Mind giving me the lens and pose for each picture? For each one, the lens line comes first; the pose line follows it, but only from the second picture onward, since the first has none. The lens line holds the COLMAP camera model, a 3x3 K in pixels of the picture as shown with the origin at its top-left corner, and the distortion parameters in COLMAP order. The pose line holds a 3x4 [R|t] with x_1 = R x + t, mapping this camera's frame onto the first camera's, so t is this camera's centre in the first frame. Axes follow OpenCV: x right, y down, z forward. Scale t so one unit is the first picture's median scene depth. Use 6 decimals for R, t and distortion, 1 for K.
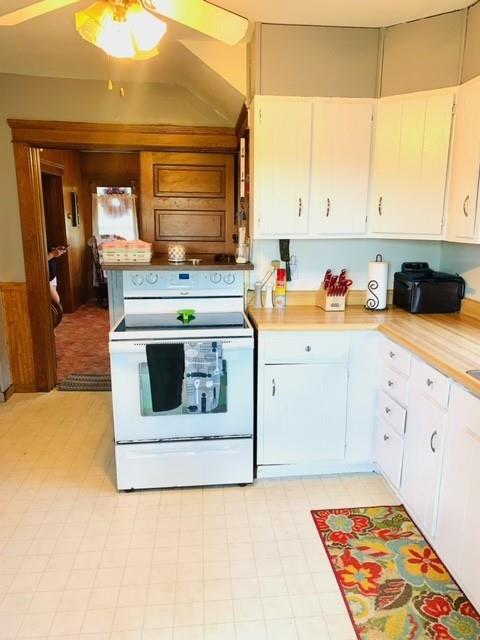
lens RADIAL K [[482.4, 0, 241.5], [0, 482.4, 320.9], [0, 0, 1]] dist [0.037031, -0.040392]
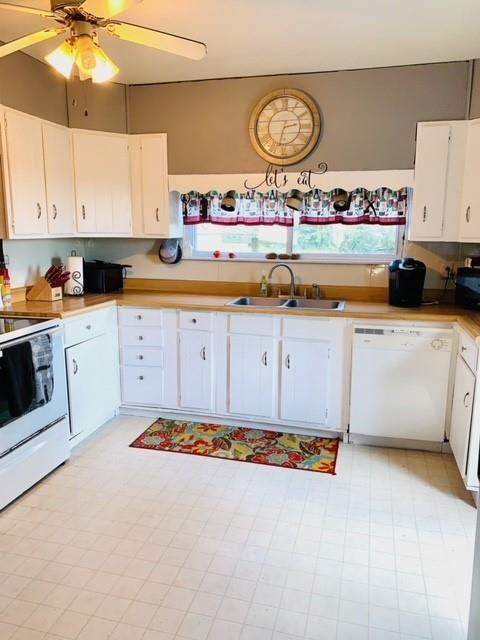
lens RADIAL K [[482.4, 0, 243.9], [0, 482.4, 320.2], [0, 0, 1]] dist [0.037031, -0.040392]
pose [[0.335828, -0.170345, 0.926392, -0.902561], [0.182701, 0.976613, 0.113348, -0.028845], [-0.924035, 0.131188, 0.359096, 0.206479]]
